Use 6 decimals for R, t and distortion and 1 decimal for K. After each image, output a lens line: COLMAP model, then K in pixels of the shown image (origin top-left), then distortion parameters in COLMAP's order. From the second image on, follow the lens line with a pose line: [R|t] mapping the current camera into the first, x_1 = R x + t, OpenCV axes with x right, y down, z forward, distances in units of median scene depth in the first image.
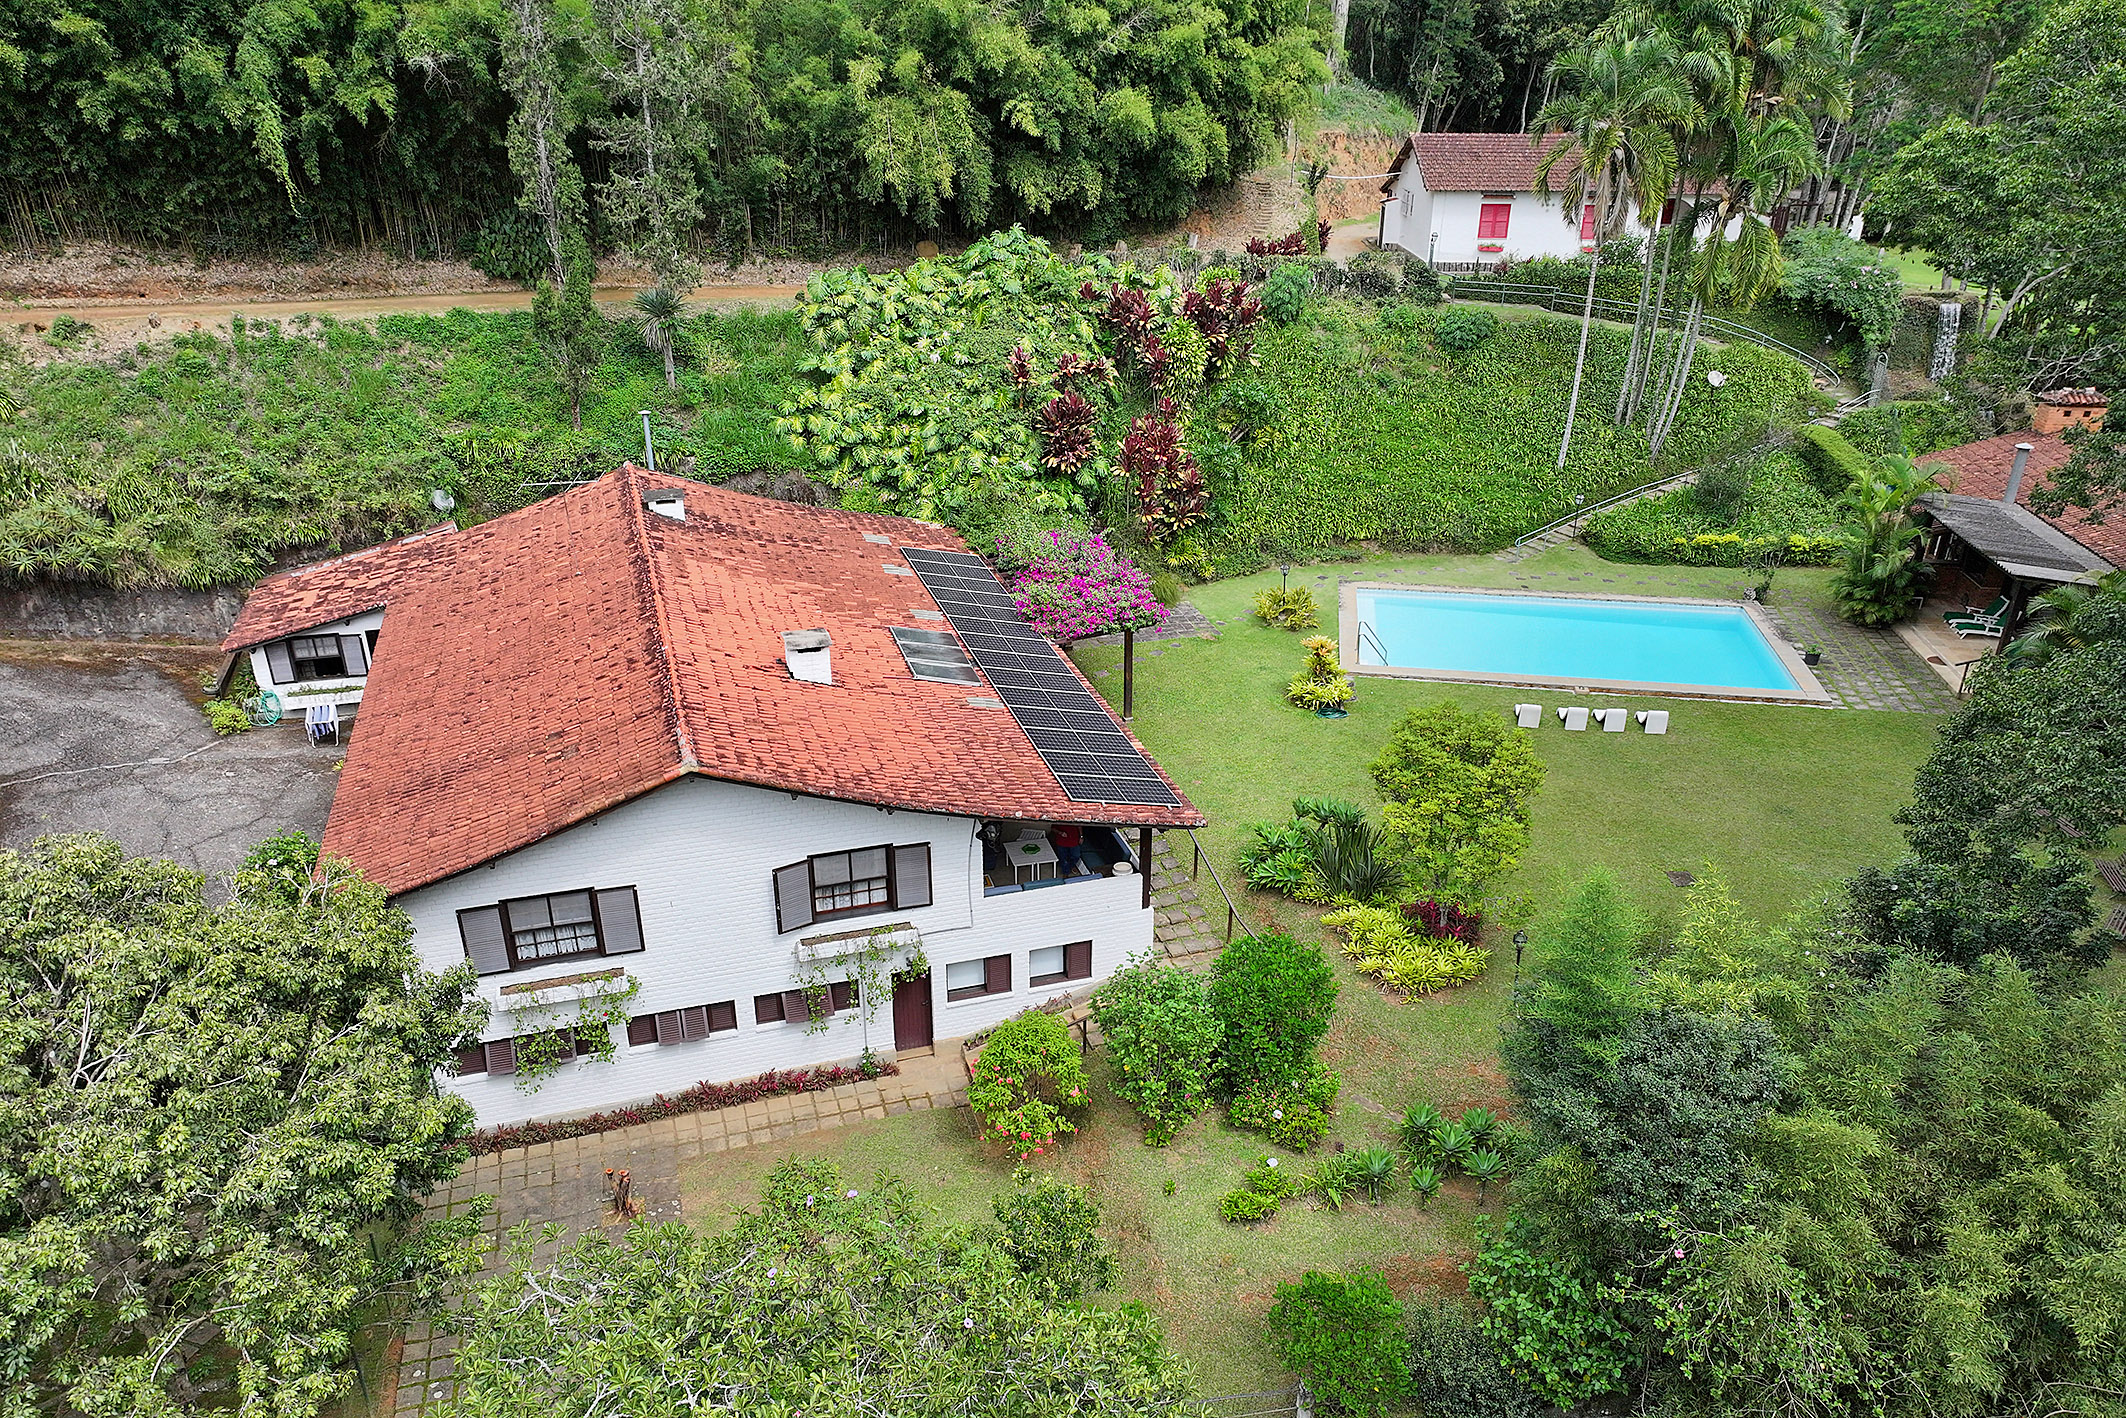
lens RADIAL K [[1546.5, 0, 1063.6], [0, 1546.5, 782.9], [0, 0, 1]] dist [0.000254, 0.008979]
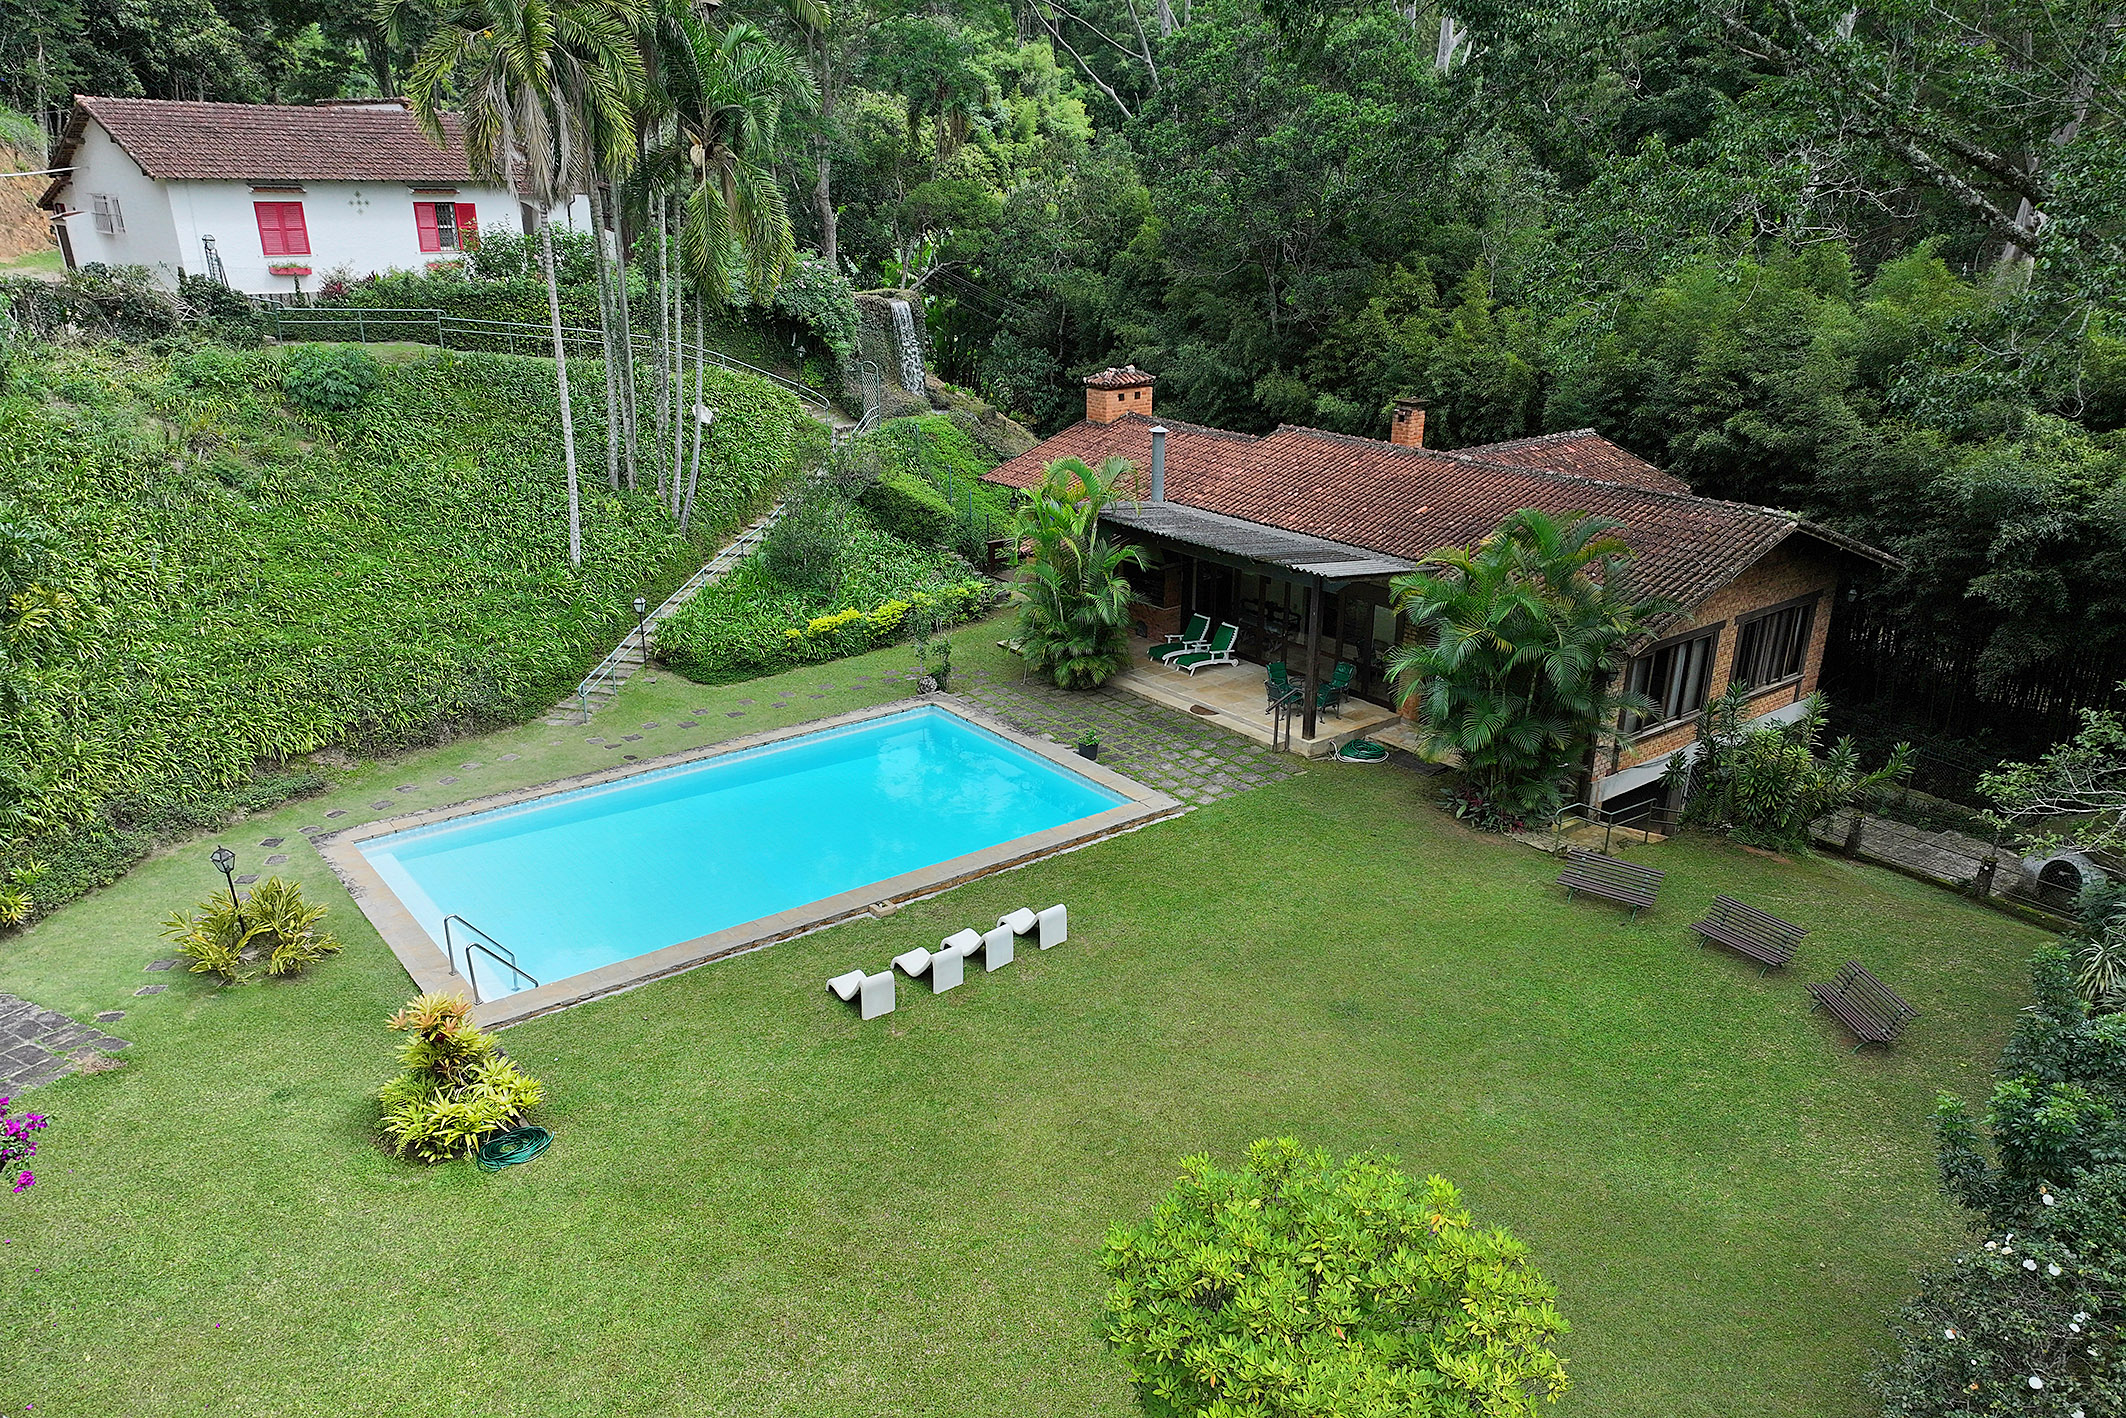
lens RADIAL K [[1472.0, 0, 1063.1], [0, 1472.0, 785.9], [0, 0, 1]] dist [0.010543, 0.008033]
pose [[0.677137, -0.278688, 0.681042, 0.013340], [0.316416, 0.945850, 0.072448, -0.098705], [-0.664354, 0.166435, 0.728652, 0.439800]]
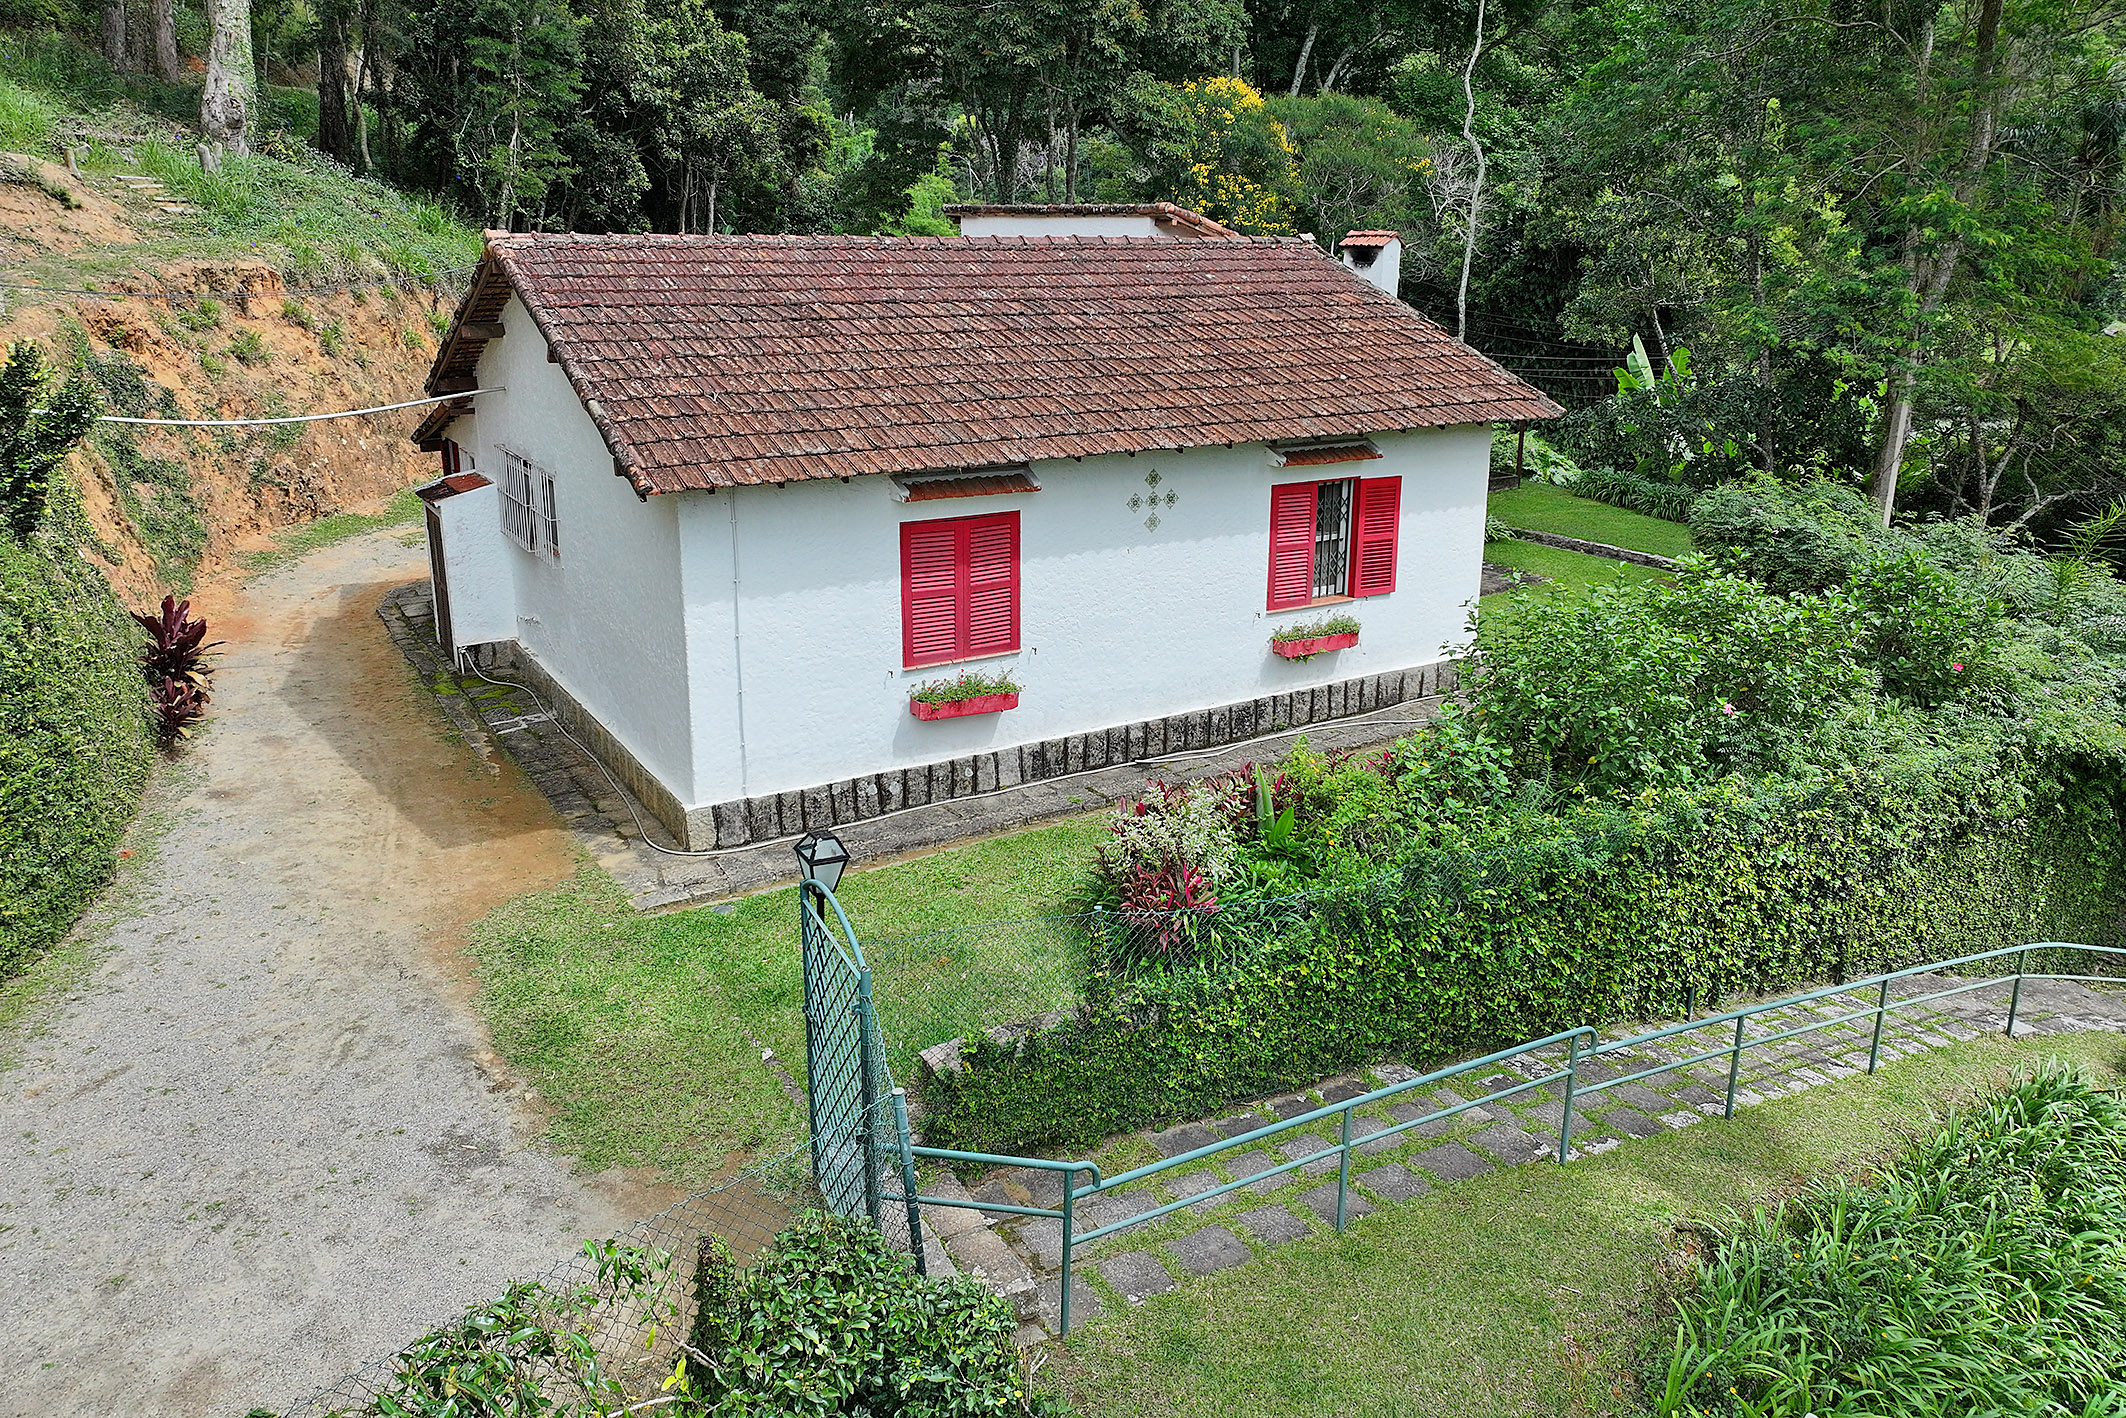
lens RADIAL K [[1382.1, 0, 1064.2], [0, 1382.1, 569.5], [0, 0, 1]] dist [0.024977, 0.001872]
pose [[0.827156, -0.132974, 0.546014, 0.217772], [0.242858, 0.960773, -0.133922, -0.402040], [-0.506787, 0.243378, 0.827003, 0.990217]]
